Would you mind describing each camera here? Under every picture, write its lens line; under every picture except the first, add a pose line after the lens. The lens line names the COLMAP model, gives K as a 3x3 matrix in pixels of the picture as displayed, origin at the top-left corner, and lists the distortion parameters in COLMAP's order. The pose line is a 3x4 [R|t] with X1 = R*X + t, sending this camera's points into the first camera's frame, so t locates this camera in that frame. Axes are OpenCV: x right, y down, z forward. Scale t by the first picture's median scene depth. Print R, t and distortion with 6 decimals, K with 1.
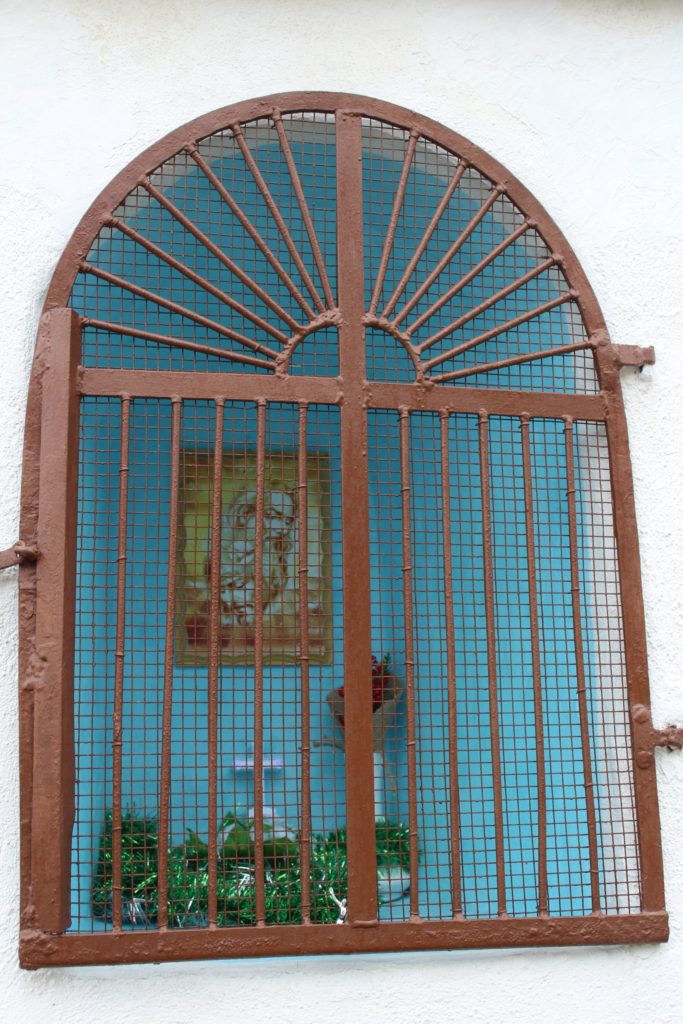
lens RADIAL K [[1348.1, 0, 341.1], [0, 1348.1, 509.6], [0, 0, 1]] dist [-0.054527, 0.000000]
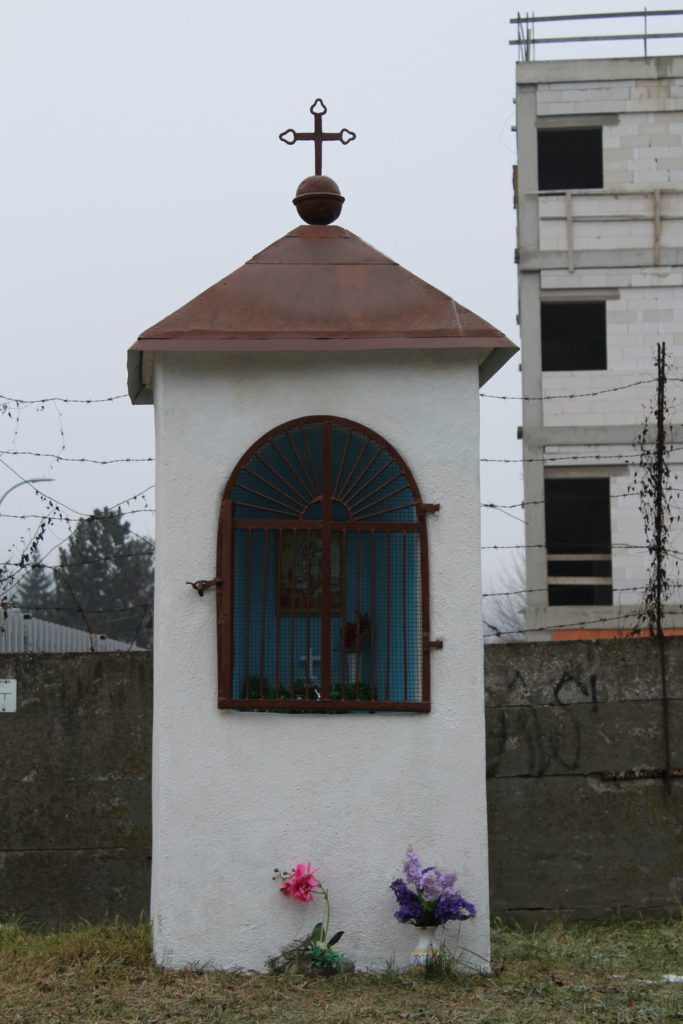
lens RADIAL K [[2441.7, 0, 335.8], [0, 2441.7, 514.6], [0, 0, 1]] dist [0.135940, 0.000000]
pose [[0.989332, 0.005580, -0.145575, 0.792618], [0.006231, 0.996731, 0.080549, -0.531507], [0.145548, -0.080597, 0.986063, -4.183744]]
